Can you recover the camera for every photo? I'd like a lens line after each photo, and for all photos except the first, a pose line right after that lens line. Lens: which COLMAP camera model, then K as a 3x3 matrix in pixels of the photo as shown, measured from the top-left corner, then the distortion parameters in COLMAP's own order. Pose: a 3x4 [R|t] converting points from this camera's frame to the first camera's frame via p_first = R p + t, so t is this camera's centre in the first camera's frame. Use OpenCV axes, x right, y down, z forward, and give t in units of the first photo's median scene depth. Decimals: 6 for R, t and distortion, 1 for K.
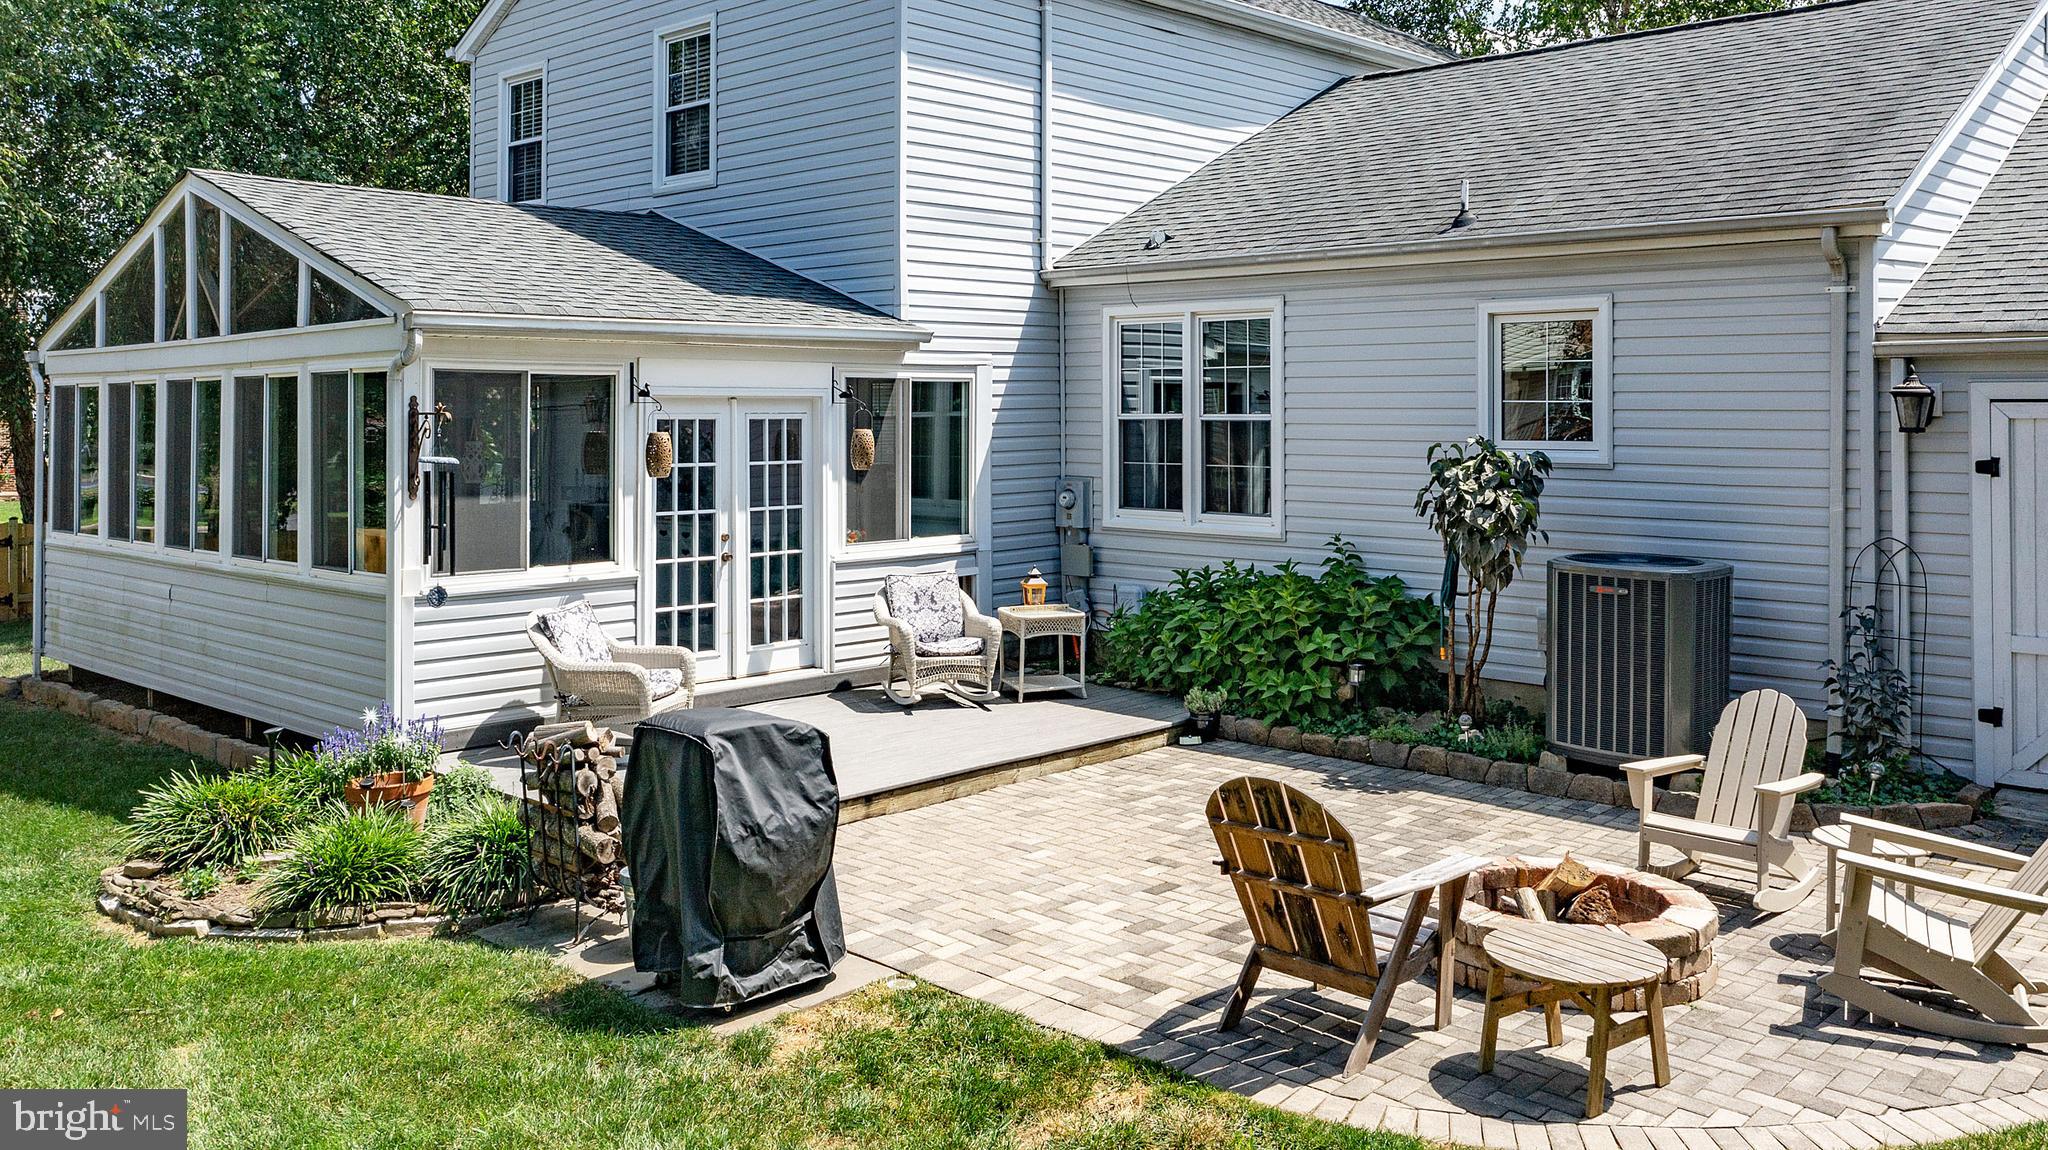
lens RADIAL K [[1707.3, 0, 1024.0], [0, 1707.3, 575.0], [0, 0, 1]] dist [-0.000532, 0.001624]
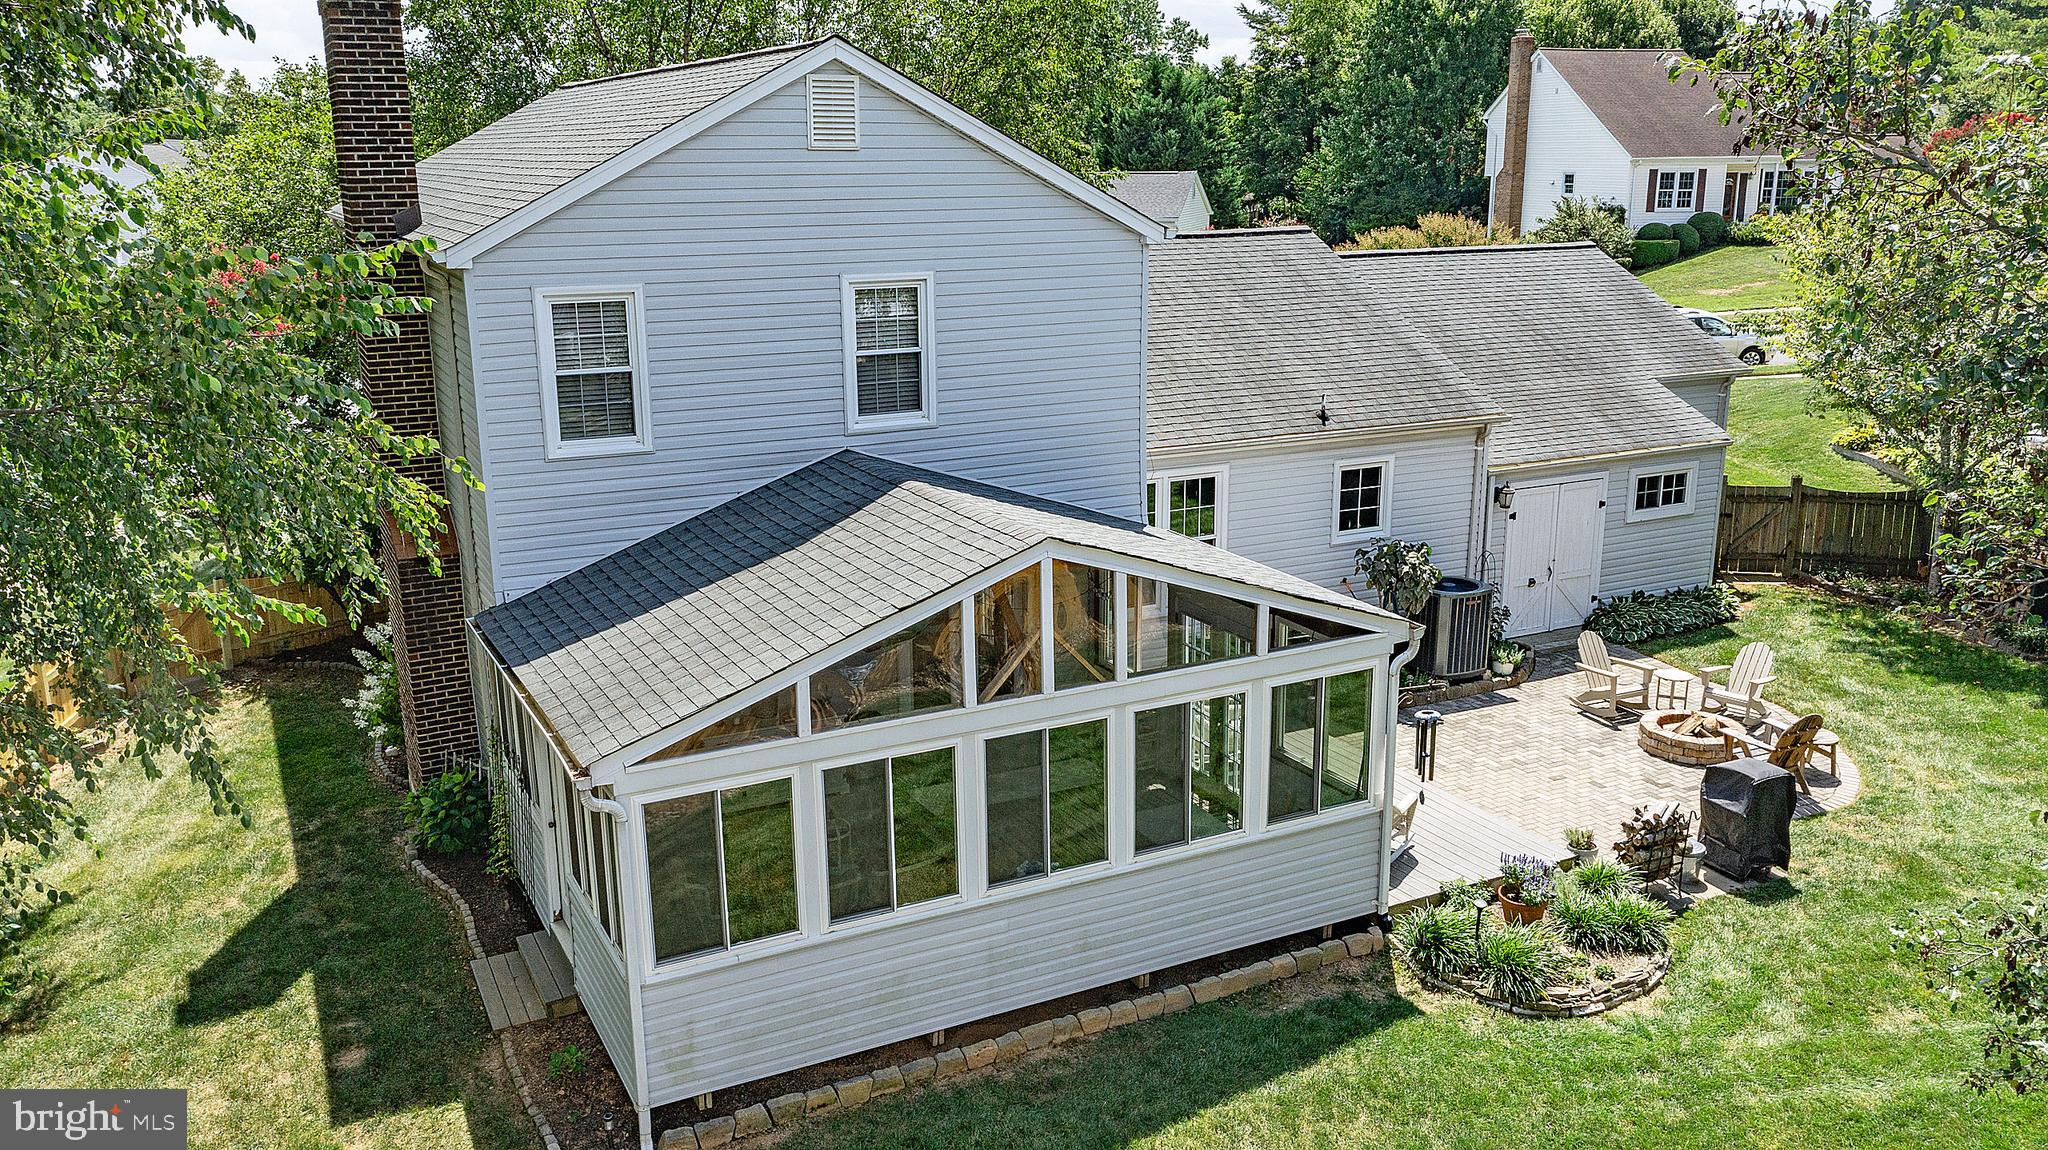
lens RADIAL K [[1707.3, 0, 1024.0], [0, 1707.3, 575.0], [0, 0, 1]] dist [-0.000532, 0.001624]
pose [[0.288791, -0.242478, 0.926177, -1.430725], [0.085482, 0.970063, 0.227313, -0.442547], [-0.953568, 0.013526, 0.300873, 0.691722]]
